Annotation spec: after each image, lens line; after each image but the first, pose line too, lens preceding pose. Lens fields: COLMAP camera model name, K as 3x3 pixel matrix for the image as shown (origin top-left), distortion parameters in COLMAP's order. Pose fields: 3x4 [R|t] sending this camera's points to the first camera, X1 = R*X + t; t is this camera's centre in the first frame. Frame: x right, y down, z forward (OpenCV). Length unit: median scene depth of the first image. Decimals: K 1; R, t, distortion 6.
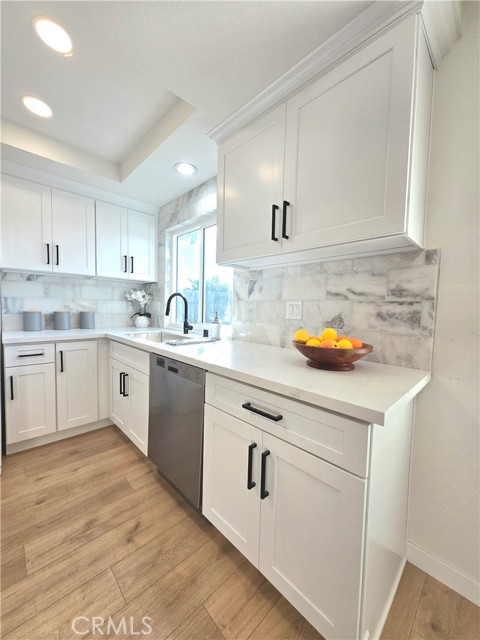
lens RADIAL K [[249.1, 0, 238.5], [0, 249.1, 321.4], [0, 0, 1]] dist [0.000873, -0.000261]
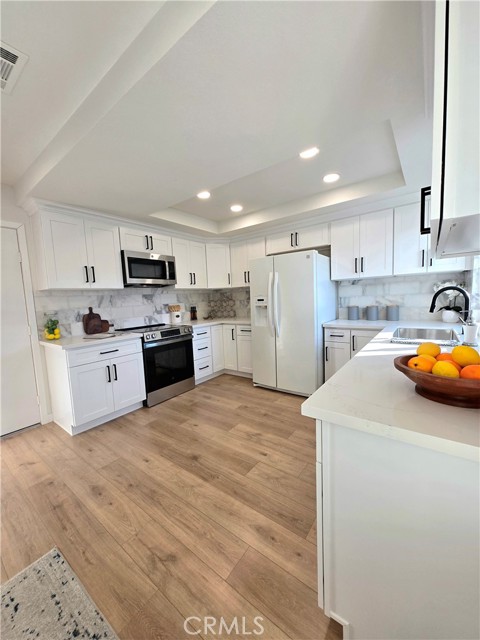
lens RADIAL K [[249.1, 0, 238.5], [0, 249.1, 321.4], [0, 0, 1]] dist [0.000873, -0.000261]
pose [[0.153158, 0.066096, -0.985989, 0.497077], [-0.008135, 0.997811, 0.065625, -0.042548], [0.988168, -0.002030, 0.153360, 0.128709]]
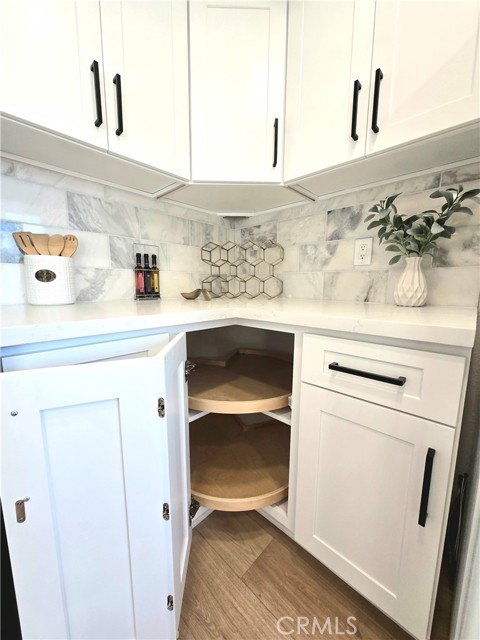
lens RADIAL K [[249.1, 0, 238.5], [0, 249.1, 321.4], [0, 0, 1]] dist [0.000873, -0.000261]
pose [[0.038050, 0.123922, -0.991562, -0.837291], [-0.063063, 0.990601, 0.121382, 0.042073], [0.997284, 0.057912, 0.045507, 0.270141]]
